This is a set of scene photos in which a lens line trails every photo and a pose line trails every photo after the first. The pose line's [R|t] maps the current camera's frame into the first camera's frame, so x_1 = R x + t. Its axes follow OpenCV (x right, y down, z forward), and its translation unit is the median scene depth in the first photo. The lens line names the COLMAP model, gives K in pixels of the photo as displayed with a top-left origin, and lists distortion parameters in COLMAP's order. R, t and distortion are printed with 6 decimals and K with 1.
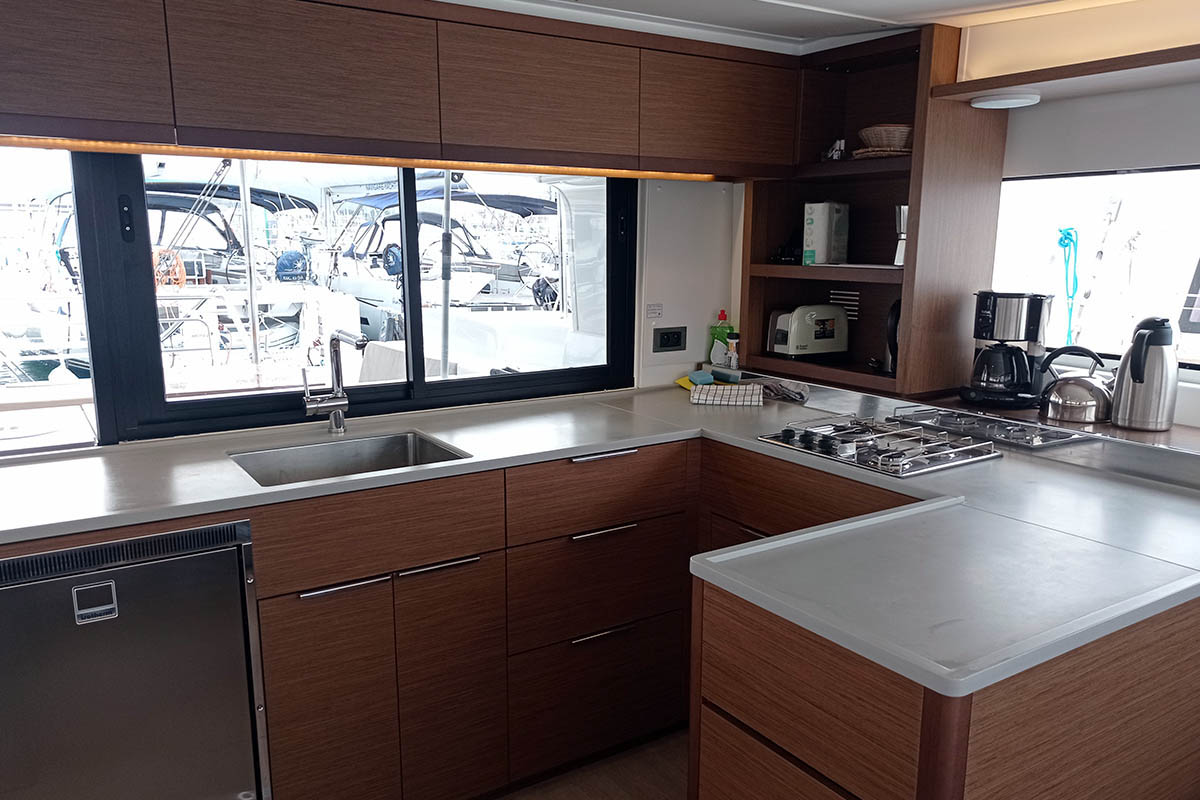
lens RADIAL K [[897.0, 0, 596.7], [0, 897.0, 430.9], [0, 0, 1]] dist [0.018401, -0.009462]
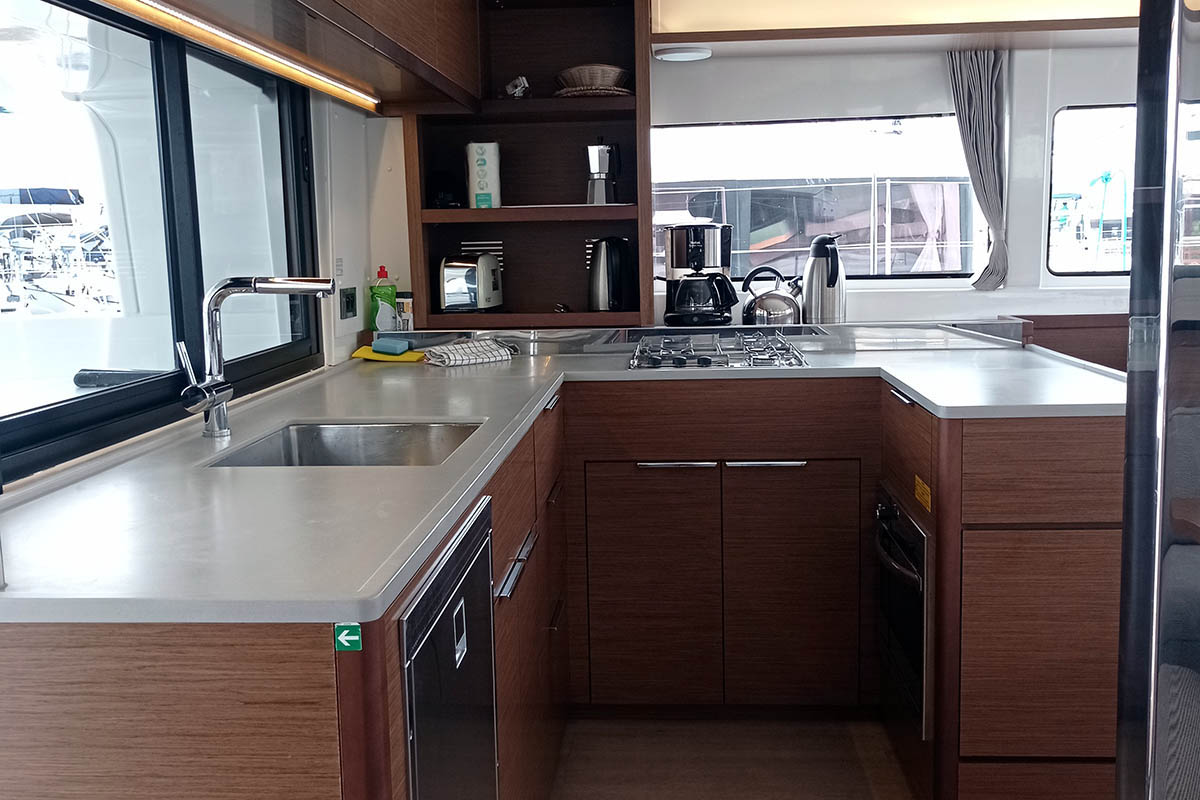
lens RADIAL K [[1181.6, 0, 586.1], [0, 1181.6, 396.3], [0, 0, 1]] dist [0.053427, -0.170815]
pose [[0.602650, -0.120665, 0.788830, -0.739480], [0.190394, 0.981696, 0.004710, 0.018511], [-0.774960, 0.147350, 0.614593, 0.224211]]
